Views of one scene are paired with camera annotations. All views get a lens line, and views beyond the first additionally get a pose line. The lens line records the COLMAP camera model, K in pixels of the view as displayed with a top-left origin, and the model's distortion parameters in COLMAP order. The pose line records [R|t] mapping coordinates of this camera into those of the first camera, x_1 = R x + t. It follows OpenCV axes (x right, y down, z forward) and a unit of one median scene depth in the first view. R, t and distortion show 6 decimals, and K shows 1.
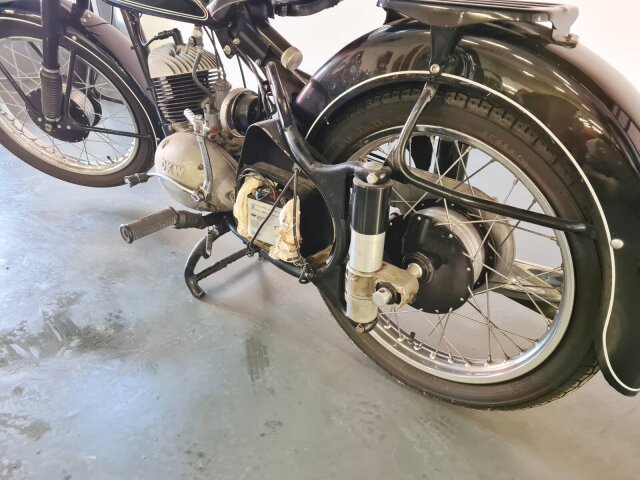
lens RADIAL K [[480.3, 0, 330.8], [0, 480.3, 236.9], [0, 0, 1]] dist [0.049000, -0.000769]
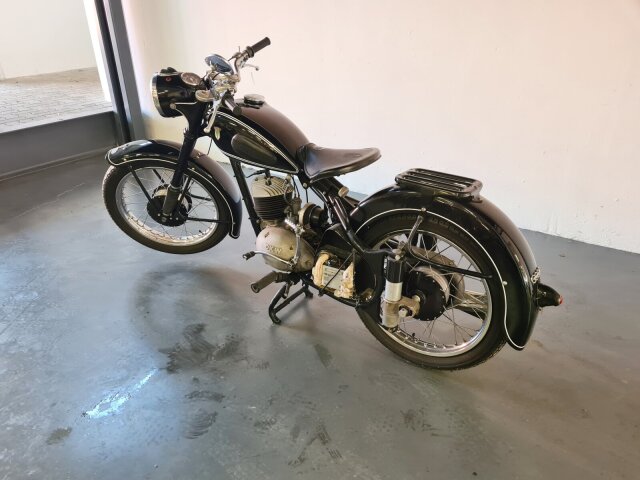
lens RADIAL K [[472.4, 0, 320.0], [0, 472.4, 240.0], [0, 0, 1]] dist [0.038553, -0.006373]
pose [[0.996643, -0.047929, 0.066372, -0.316160], [0.052090, 0.996688, -0.062441, -0.067137], [-0.063160, 0.065689, 0.995839, -0.872999]]
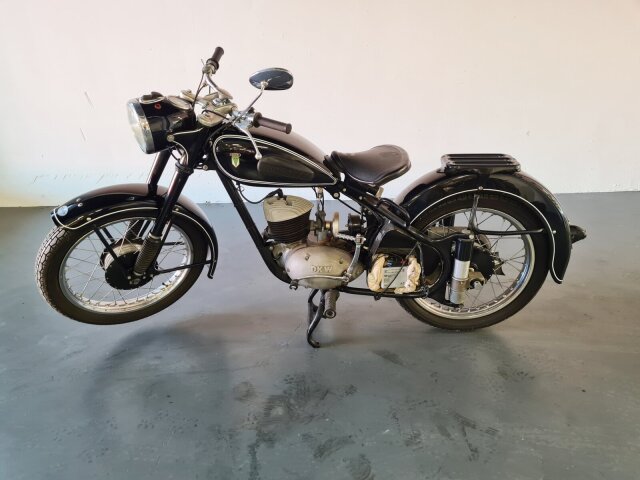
lens RADIAL K [[472.4, 0, 320.0], [0, 472.4, 240.0], [0, 0, 1]] dist [0.038553, -0.006373]
pose [[0.791293, -0.309936, 0.527063, -1.351887], [0.341258, 0.939122, 0.039906, -0.354192], [-0.507345, 0.148287, 0.848889, -0.458229]]
